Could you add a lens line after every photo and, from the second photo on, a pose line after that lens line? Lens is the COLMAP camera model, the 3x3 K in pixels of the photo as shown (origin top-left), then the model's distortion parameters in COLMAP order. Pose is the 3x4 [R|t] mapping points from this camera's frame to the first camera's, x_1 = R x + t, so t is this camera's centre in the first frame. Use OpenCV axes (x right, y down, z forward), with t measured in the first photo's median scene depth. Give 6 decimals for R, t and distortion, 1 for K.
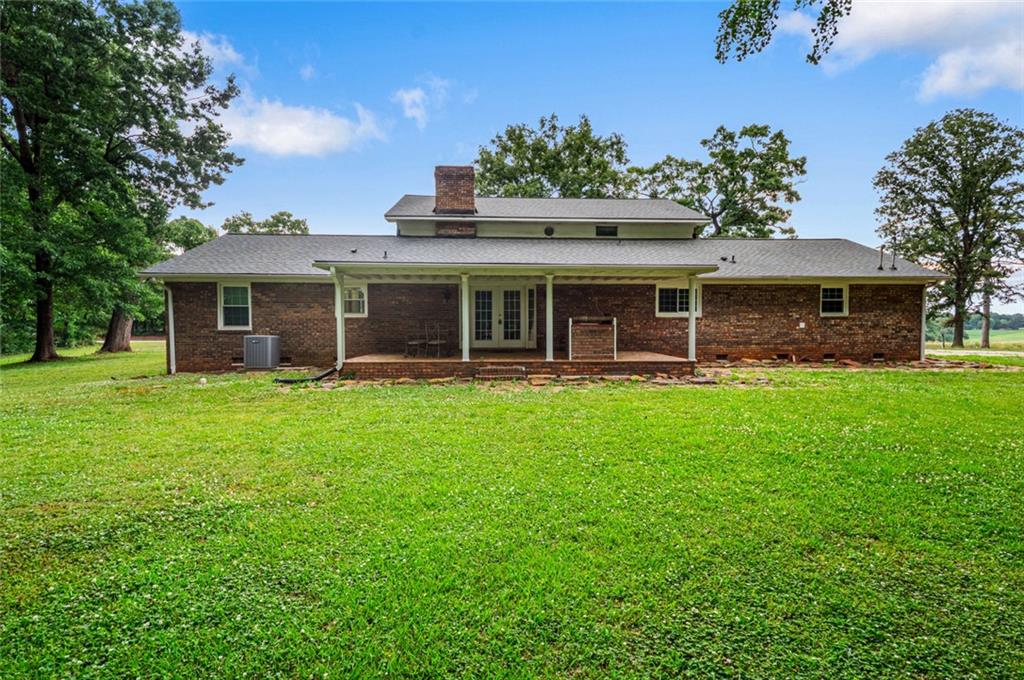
lens RADIAL K [[487.5, 0, 512.0], [0, 487.5, 340.0], [0, 0, 1]] dist [0.001876, 0.000008]
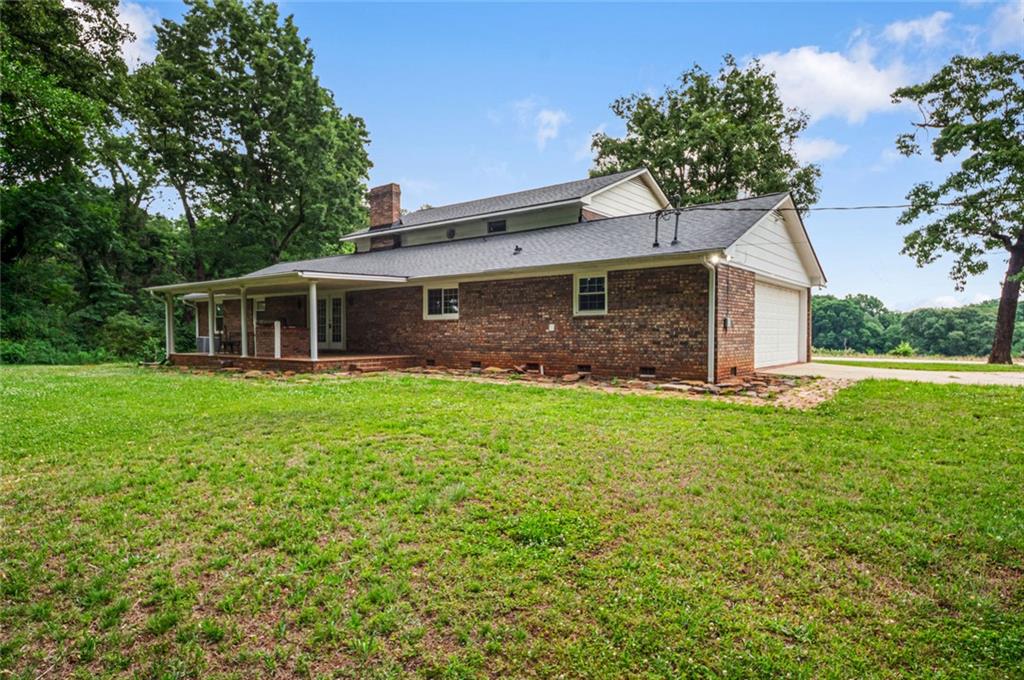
lens RADIAL K [[599.3, 0, 512.0], [0, 599.3, 340.0], [0, 0, 1]] dist [-0.001694, -0.000261]
pose [[0.745022, 0.006398, -0.667009, 1.194346], [-0.021449, 0.999667, -0.014370, 0.005214], [0.666695, 0.025012, 0.744911, 0.237336]]
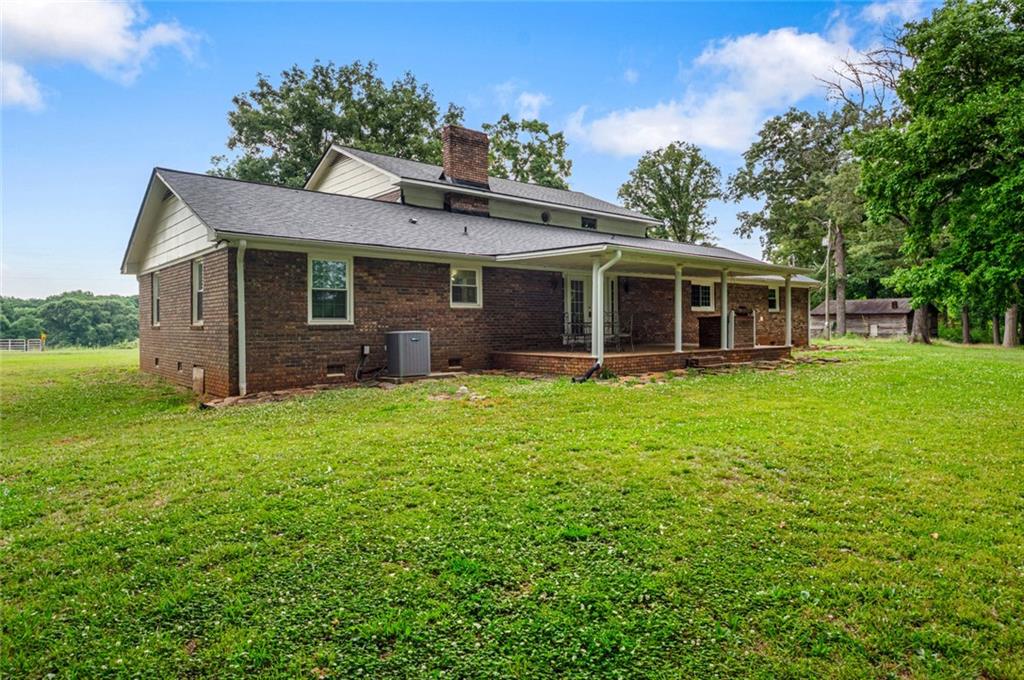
lens RADIAL K [[599.3, 0, 512.0], [0, 599.3, 340.0], [0, 0, 1]] dist [-0.001694, -0.000261]
pose [[0.804536, -0.020756, 0.593542, -0.801514], [0.024783, 0.999692, 0.001365, 0.005699], [-0.593387, 0.013612, 0.804802, 0.164029]]
